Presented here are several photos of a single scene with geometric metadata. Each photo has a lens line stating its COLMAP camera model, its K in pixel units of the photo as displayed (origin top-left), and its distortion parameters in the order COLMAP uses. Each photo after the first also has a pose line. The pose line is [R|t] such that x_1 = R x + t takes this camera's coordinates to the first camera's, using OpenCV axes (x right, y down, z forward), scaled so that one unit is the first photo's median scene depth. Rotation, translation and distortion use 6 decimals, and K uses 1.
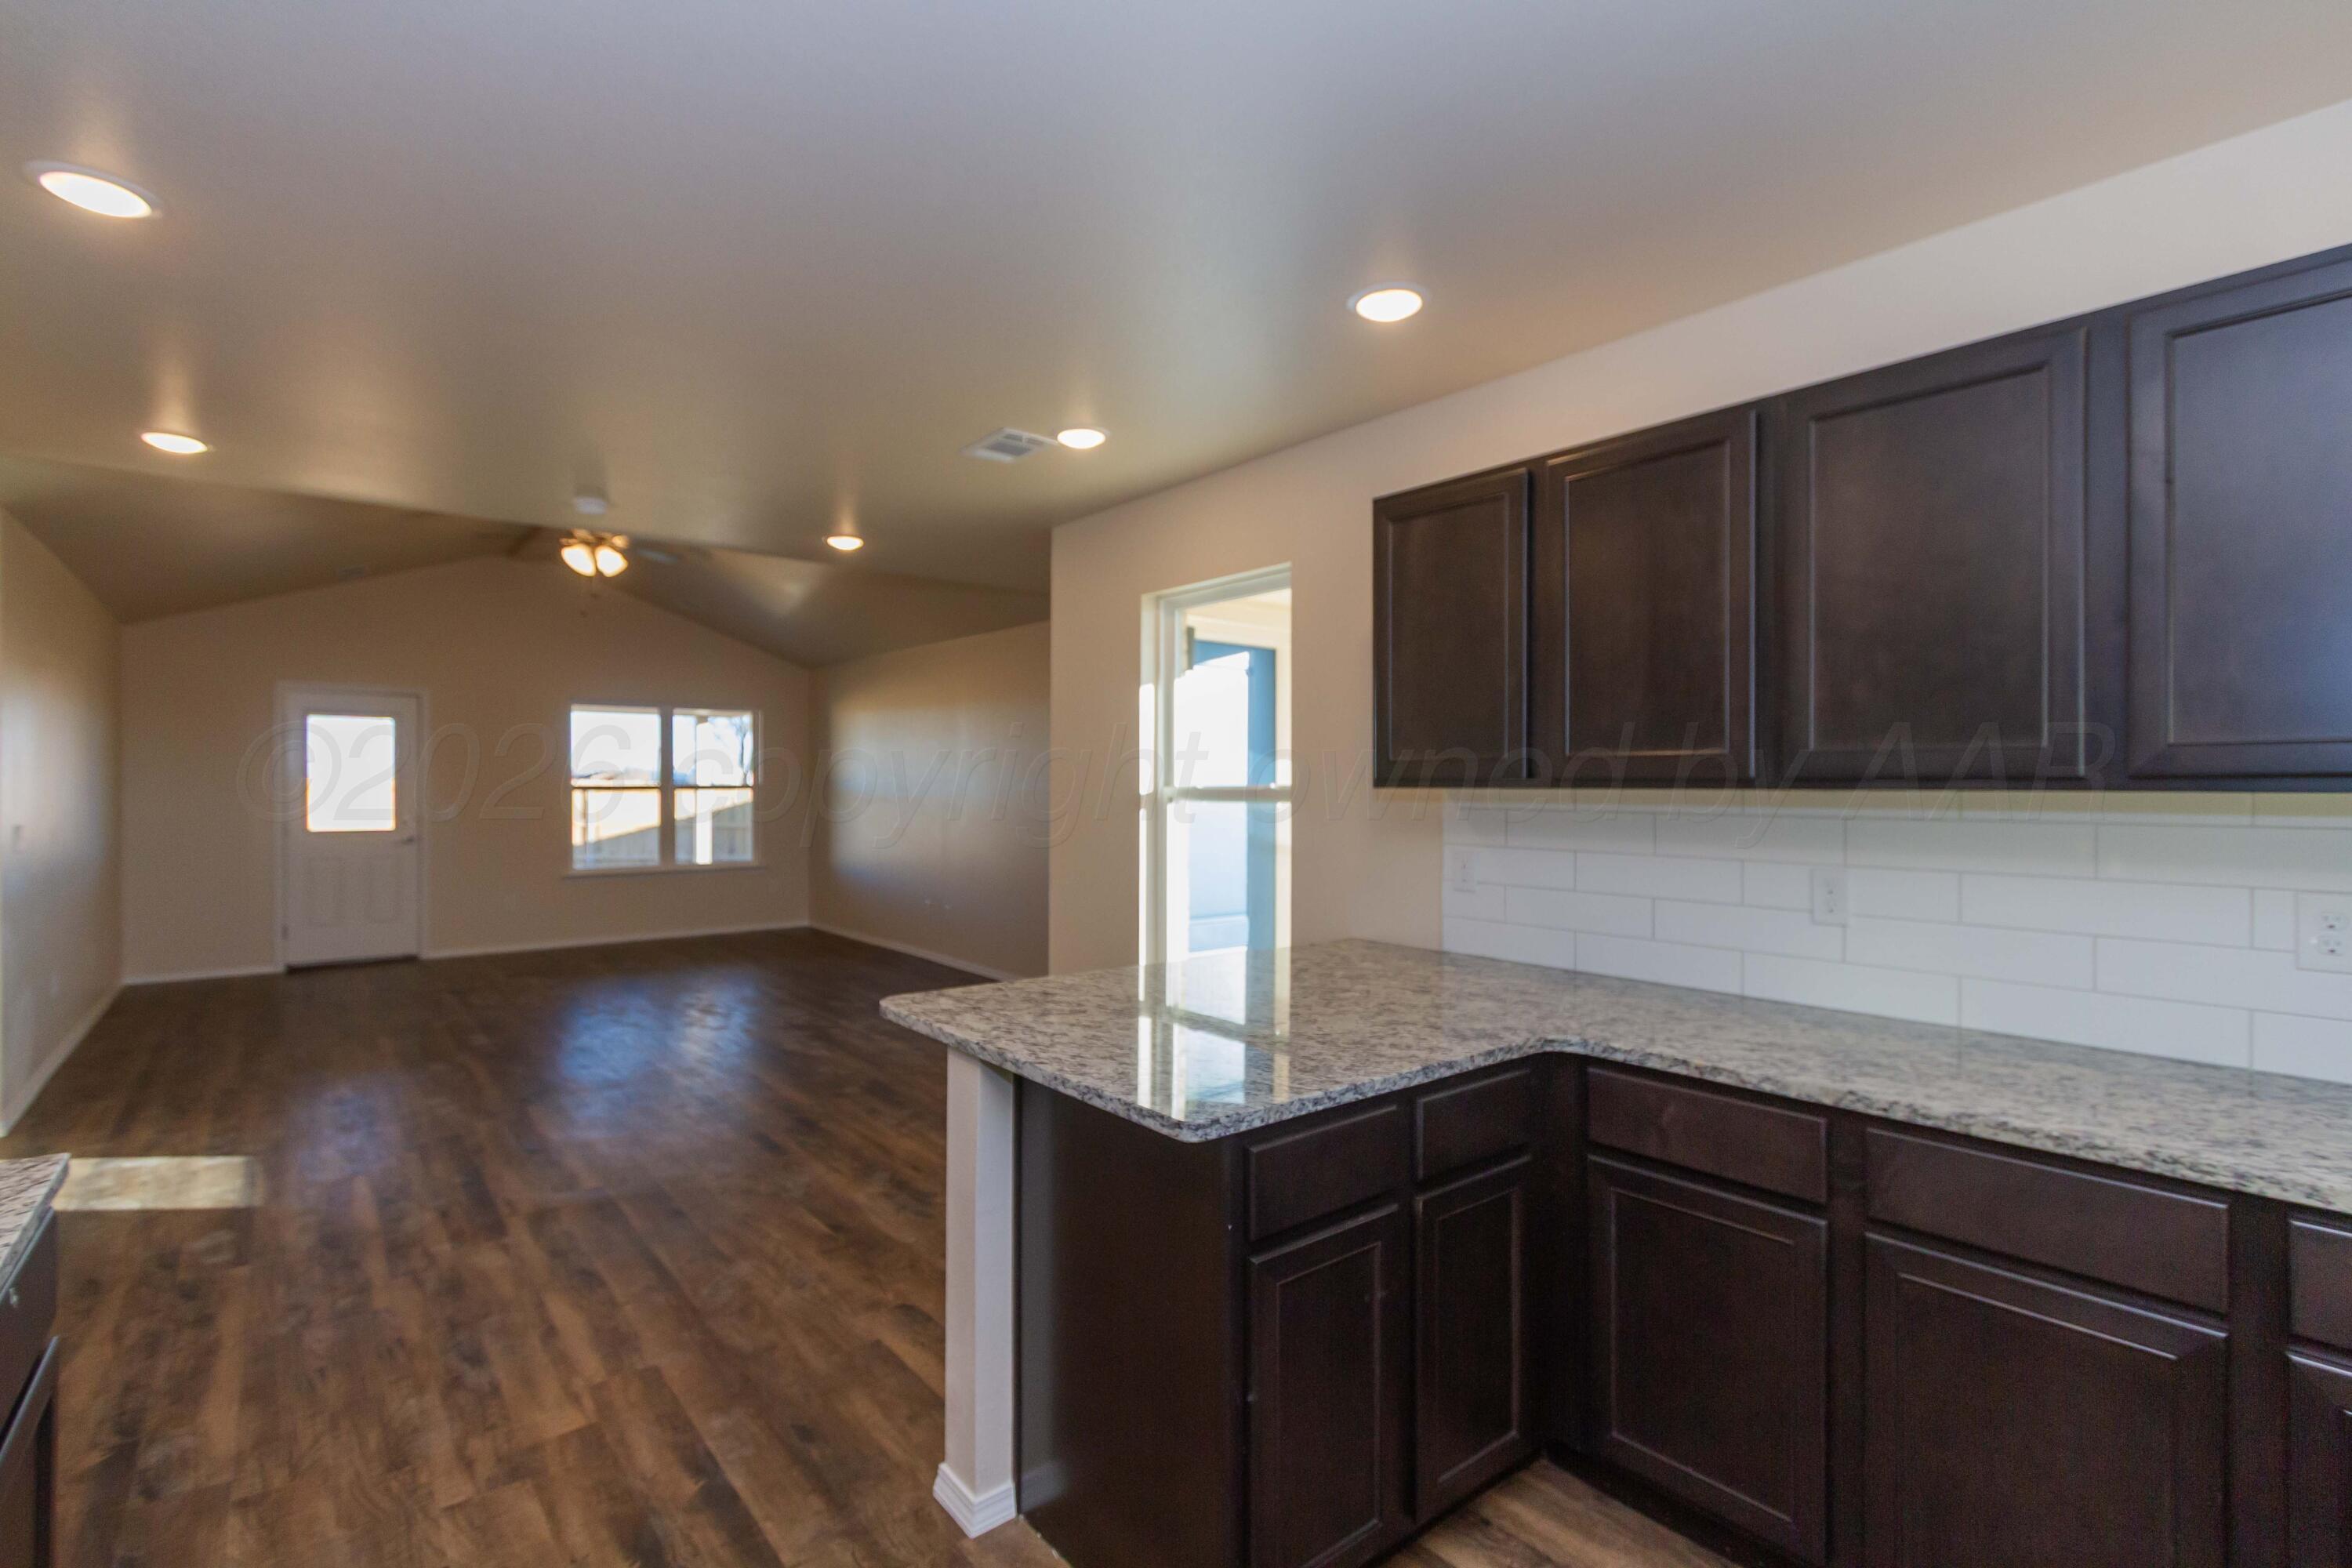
lens RADIAL K [[1086.0, 0, 1176.0], [0, 1086.0, 784.0], [0, 0, 1]] dist [-0.000015, -0.000233]
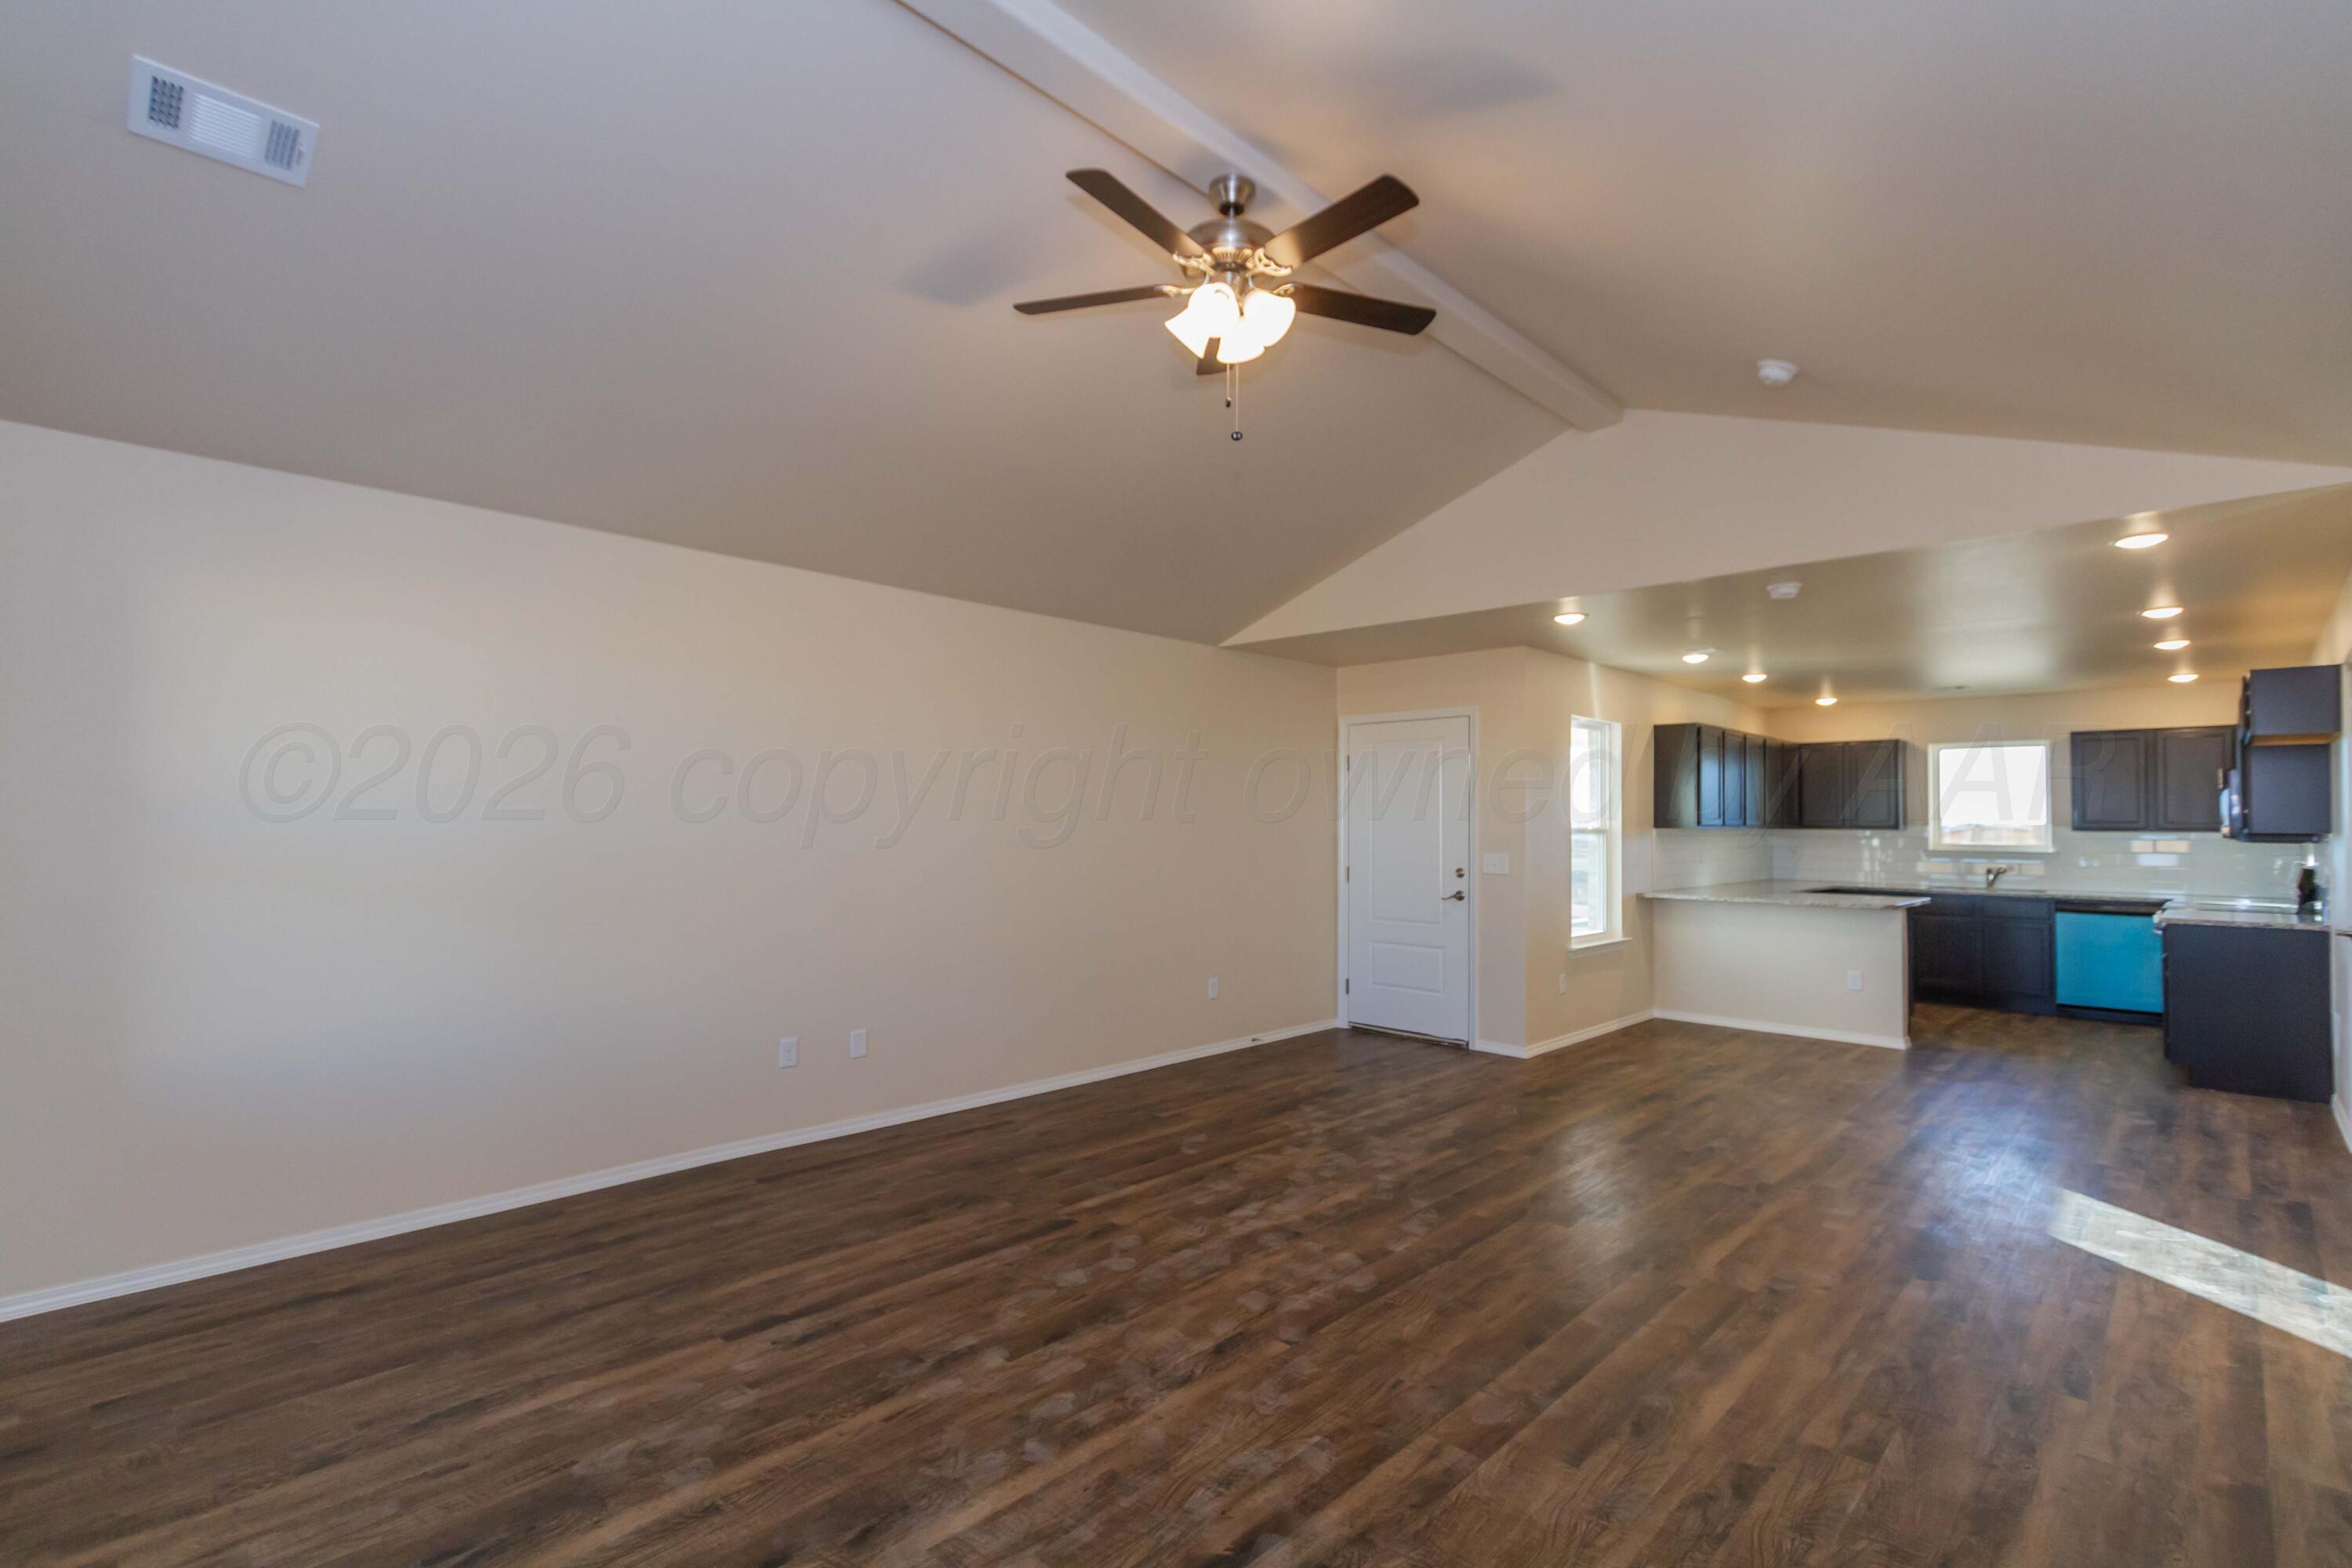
lens RADIAL K [[1084.9, 0, 1178.6], [0, 1084.9, 818.4], [0, 0, 1]] dist [0.001438, -0.000096]
pose [[-0.112188, 0.009099, 0.993645, -1.816620], [-0.001080, 0.999956, -0.009279, 0.003387], [-0.993686, -0.002114, -0.112173, 2.002385]]
